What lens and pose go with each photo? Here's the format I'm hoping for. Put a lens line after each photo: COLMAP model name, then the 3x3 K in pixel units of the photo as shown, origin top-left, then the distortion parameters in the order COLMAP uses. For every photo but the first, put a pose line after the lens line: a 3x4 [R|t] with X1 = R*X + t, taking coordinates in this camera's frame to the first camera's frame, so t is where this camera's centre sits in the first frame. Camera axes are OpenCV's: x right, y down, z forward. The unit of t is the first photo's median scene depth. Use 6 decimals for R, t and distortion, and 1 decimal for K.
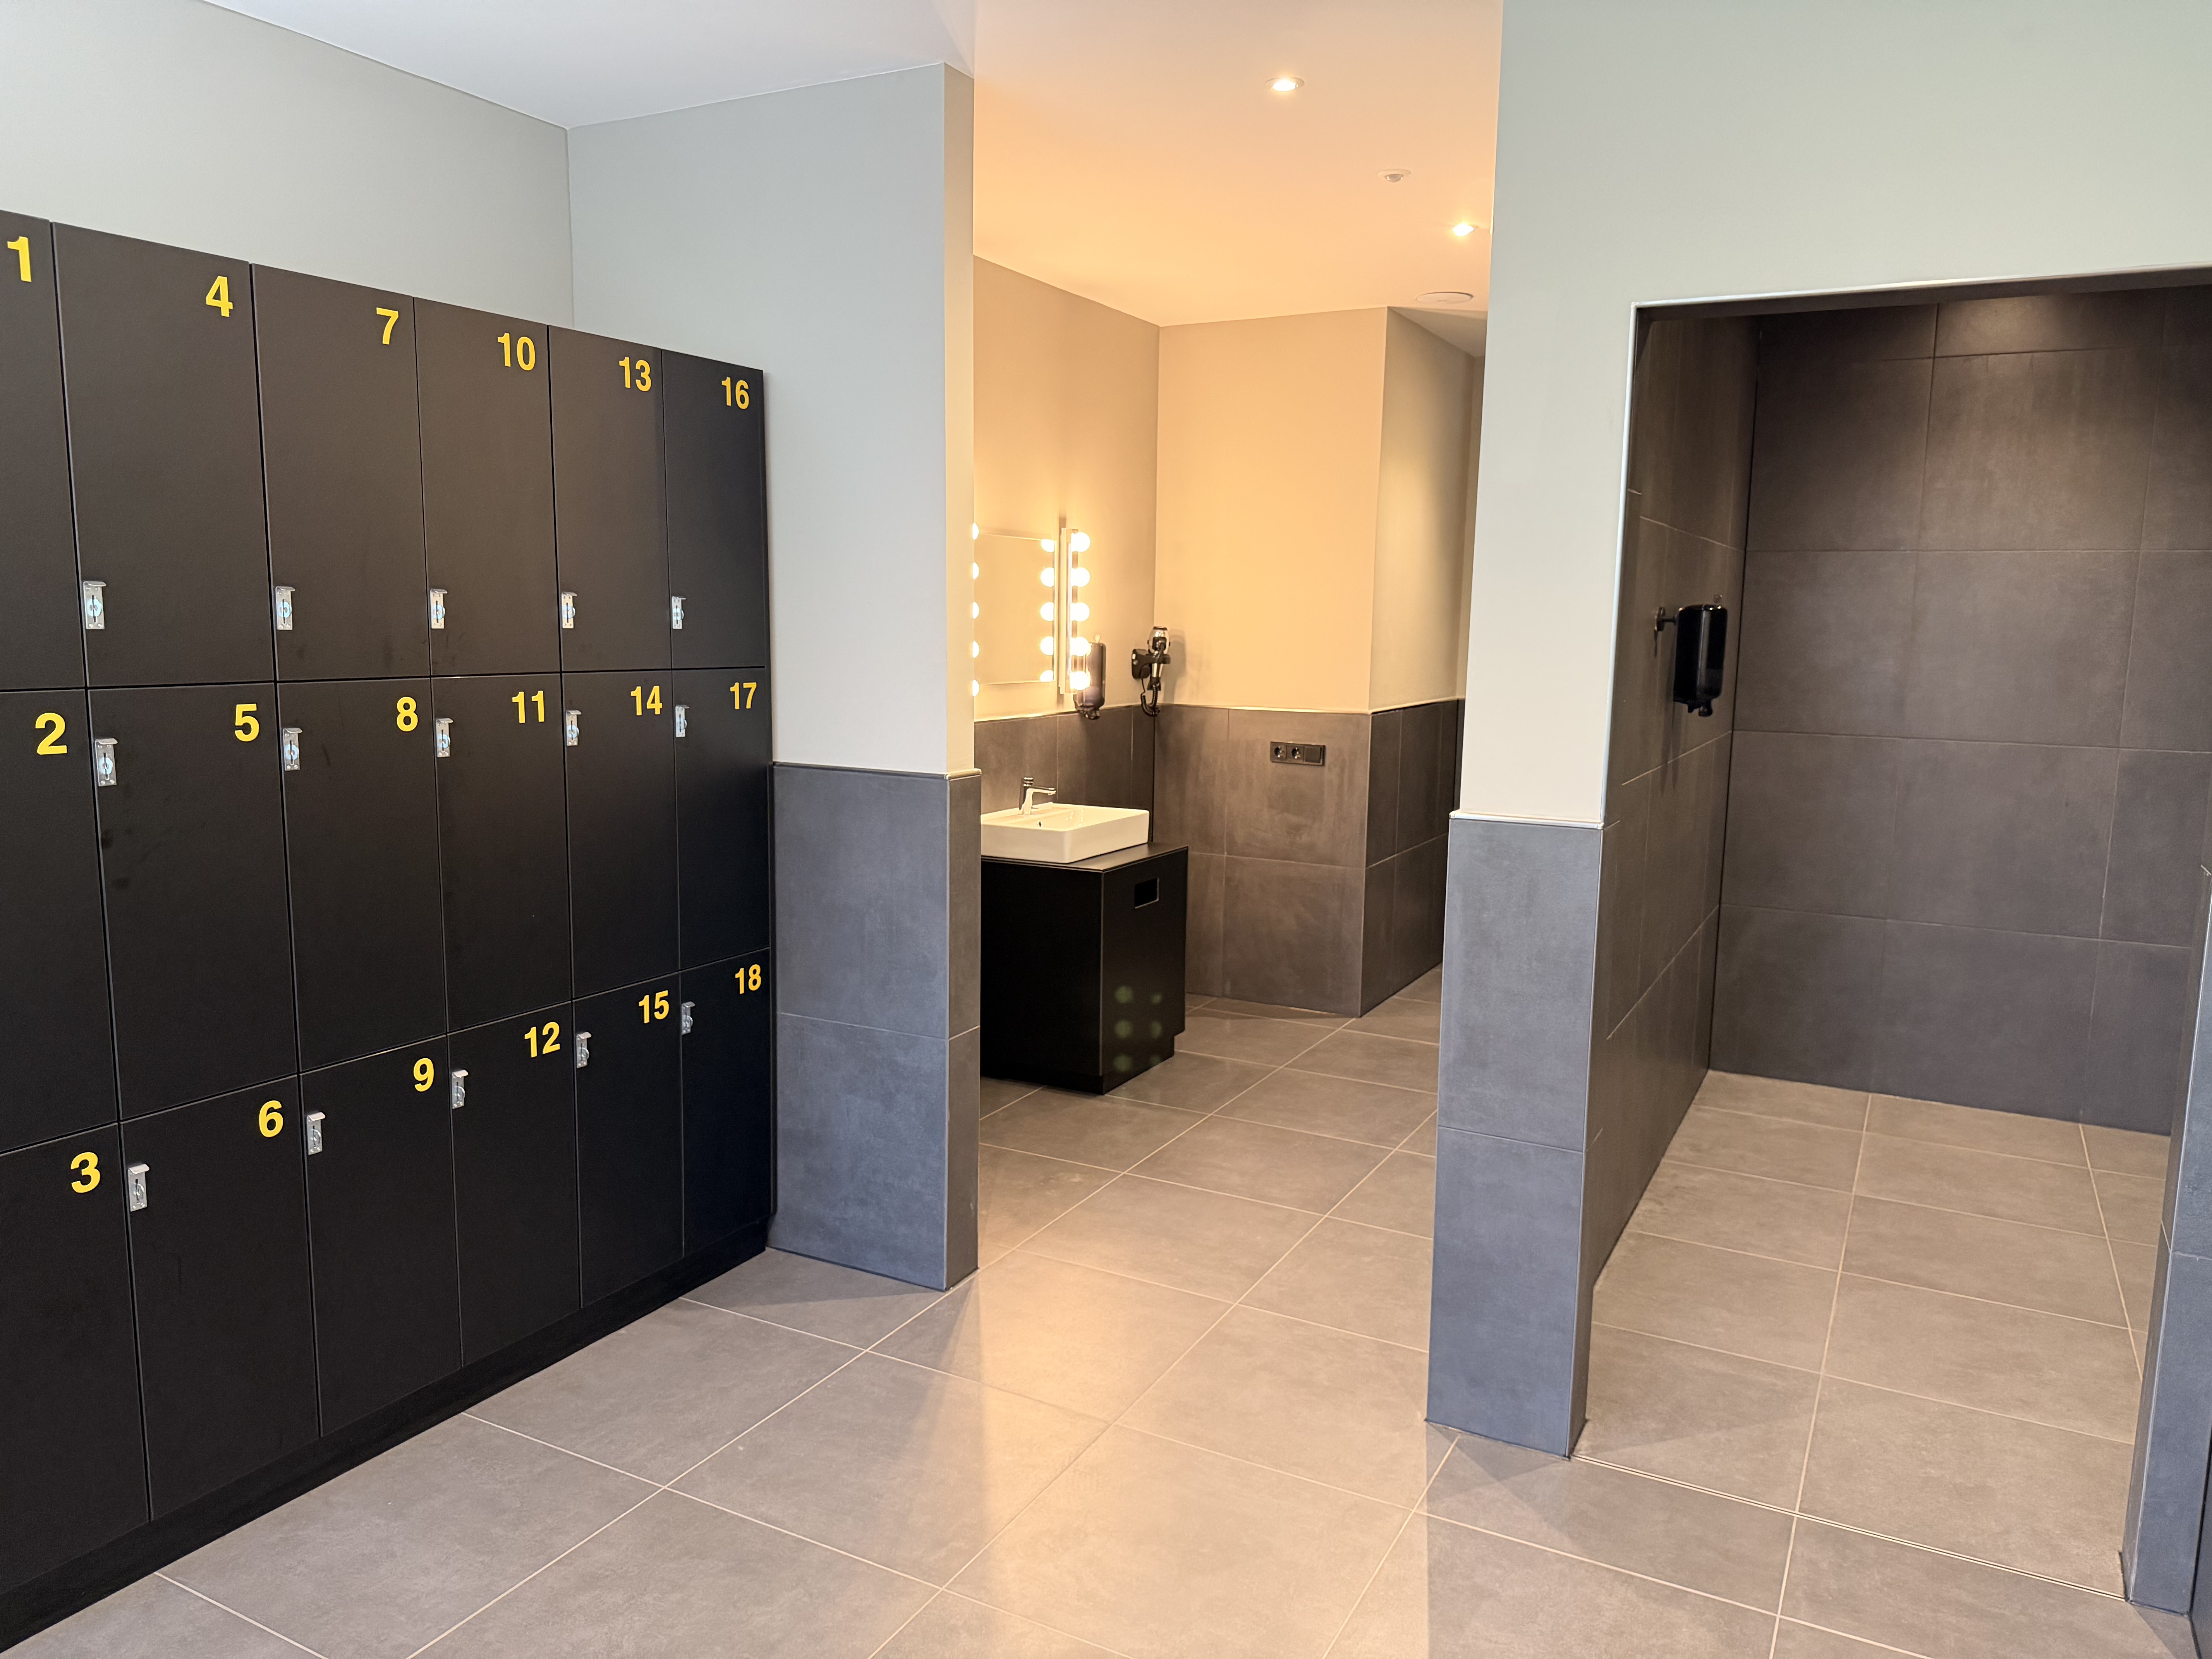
lens RADIAL K [[1567.2, 0, 1104.8], [0, 1567.2, 831.6], [0, 0, 1]] dist [-0.001155, -0.001375]
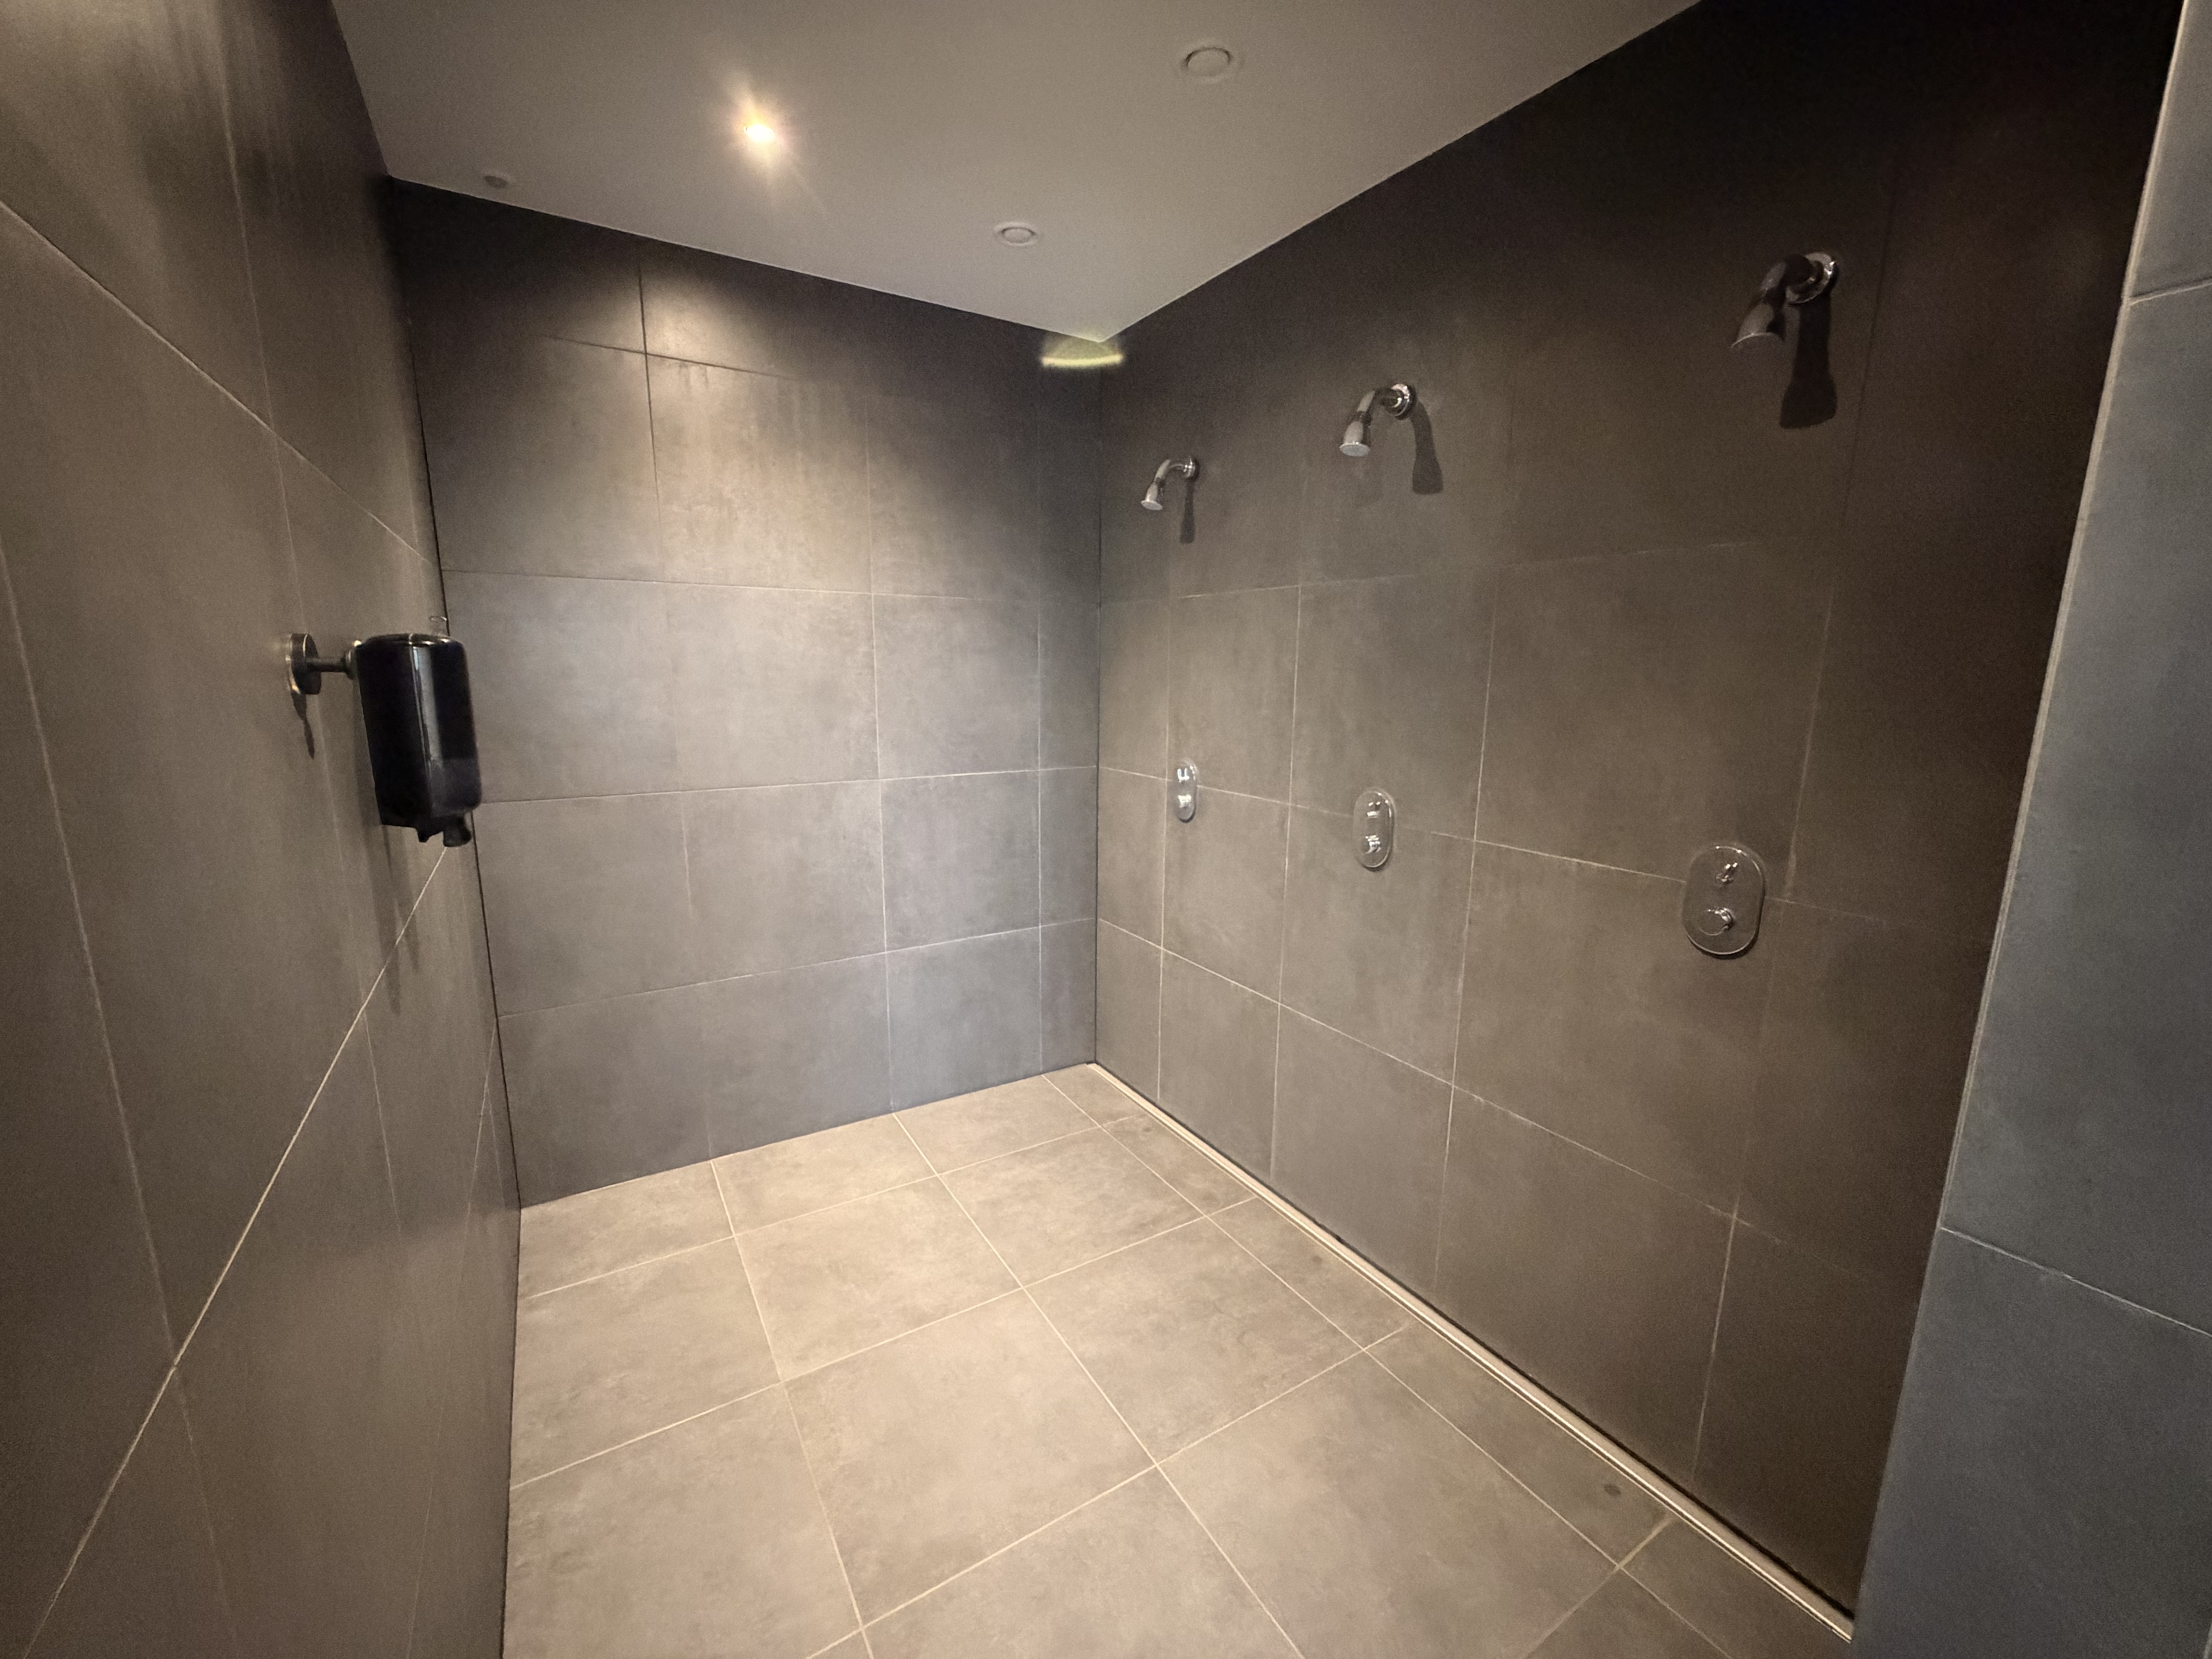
lens RADIAL K [[889.2, 0, 1105.8], [0, 889.2, 832.1], [0, 0, 1]] dist [0.001719, -0.000043]
pose [[0.502525, -0.169786, 0.847727, 0.199332], [0.120392, 0.984716, 0.125856, -0.075482], [-0.856139, 0.038813, 0.515285, 0.548949]]
